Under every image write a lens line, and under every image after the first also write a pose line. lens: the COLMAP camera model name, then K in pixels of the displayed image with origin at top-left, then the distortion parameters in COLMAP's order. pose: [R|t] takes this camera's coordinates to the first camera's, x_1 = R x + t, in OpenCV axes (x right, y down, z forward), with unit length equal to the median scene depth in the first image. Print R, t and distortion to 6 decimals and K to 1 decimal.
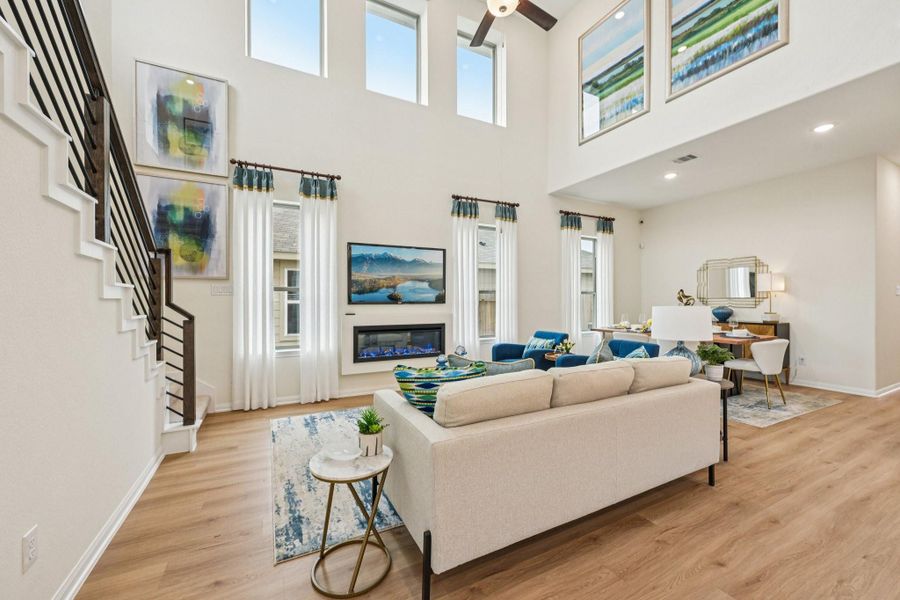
lens RADIAL K [[358.5, 0, 453.3], [0, 358.5, 297.7], [0, 0, 1]] dist [0.001796, -0.000169]
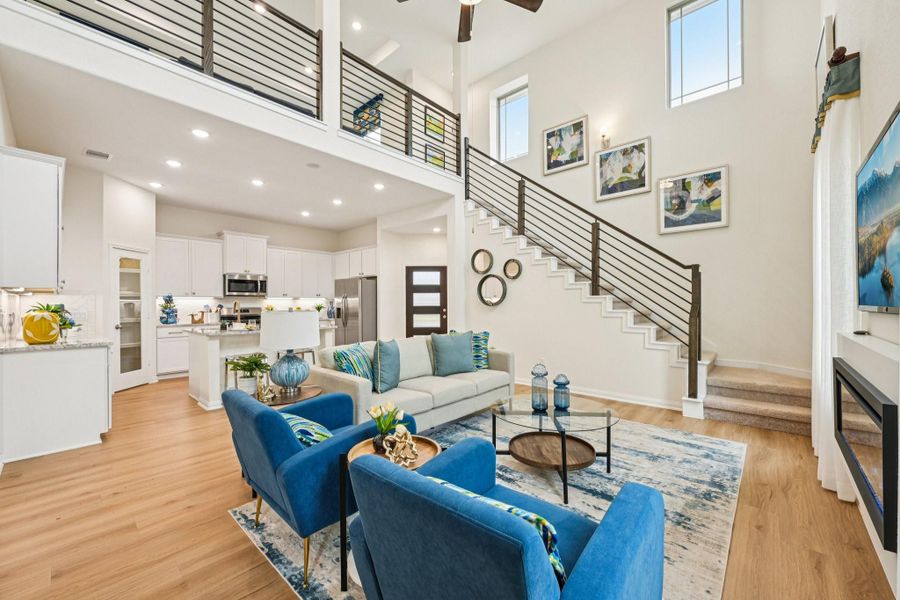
lens RADIAL K [[358.5, 0, 453.1], [0, 358.5, 302.7], [0, 0, 1]] dist [0.001796, -0.000169]
pose [[-0.935054, 0.007344, -0.354430, 0.326987], [0.011009, 0.999905, -0.008325, 0.007156], [0.354335, -0.011686, -0.935046, 1.183708]]
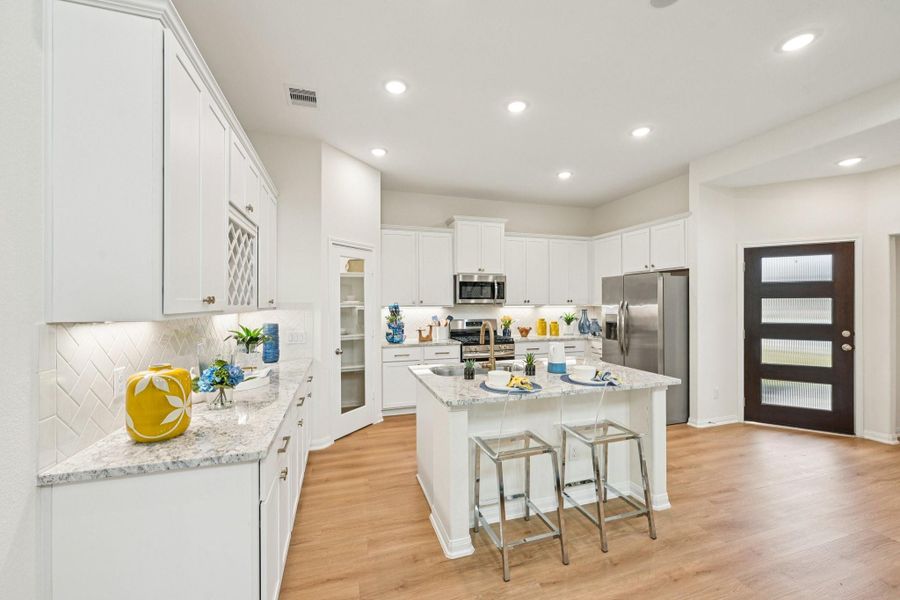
lens RADIAL K [[358.5, 0, 451.7], [0, 358.5, 301.3], [0, 0, 1]] dist [0.001796, -0.000169]
pose [[-0.985260, 0.007362, 0.170903, 0.501438], [0.005945, 0.999944, -0.008803, -0.041546], [-0.170958, -0.007657, -0.985248, 0.566149]]
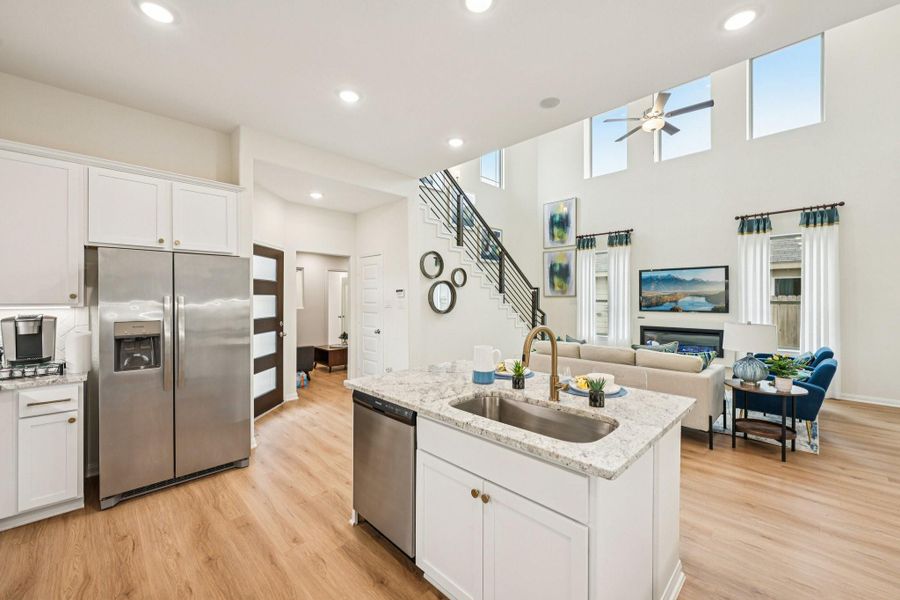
lens RADIAL K [[358.5, 0, 452.7], [0, 358.5, 299.4], [0, 0, 1]] dist [0.001796, -0.000169]
pose [[0.298836, 0.006703, -0.954281, 0.873825], [0.004859, 0.999952, 0.008546, -0.045613], [0.954292, -0.007191, 0.298789, -0.199645]]
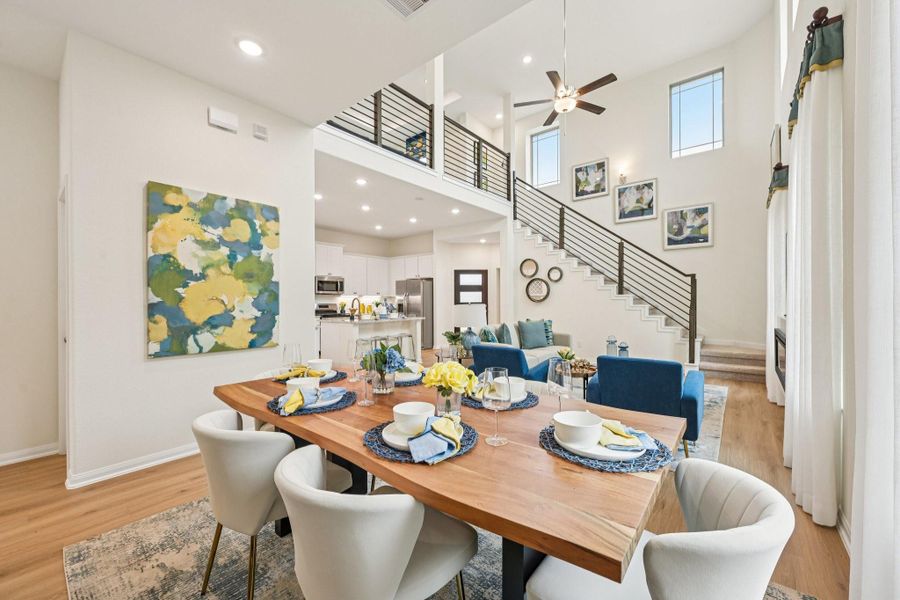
lens RADIAL K [[358.5, 0, 452.7], [0, 358.5, 301.0], [0, 0, 1]] dist [0.001796, -0.000169]
pose [[-0.916078, 0.008681, -0.400906, 0.754780], [0.011291, 0.999928, -0.004149, 0.006839], [0.400841, -0.008328, -0.916110, 1.401575]]
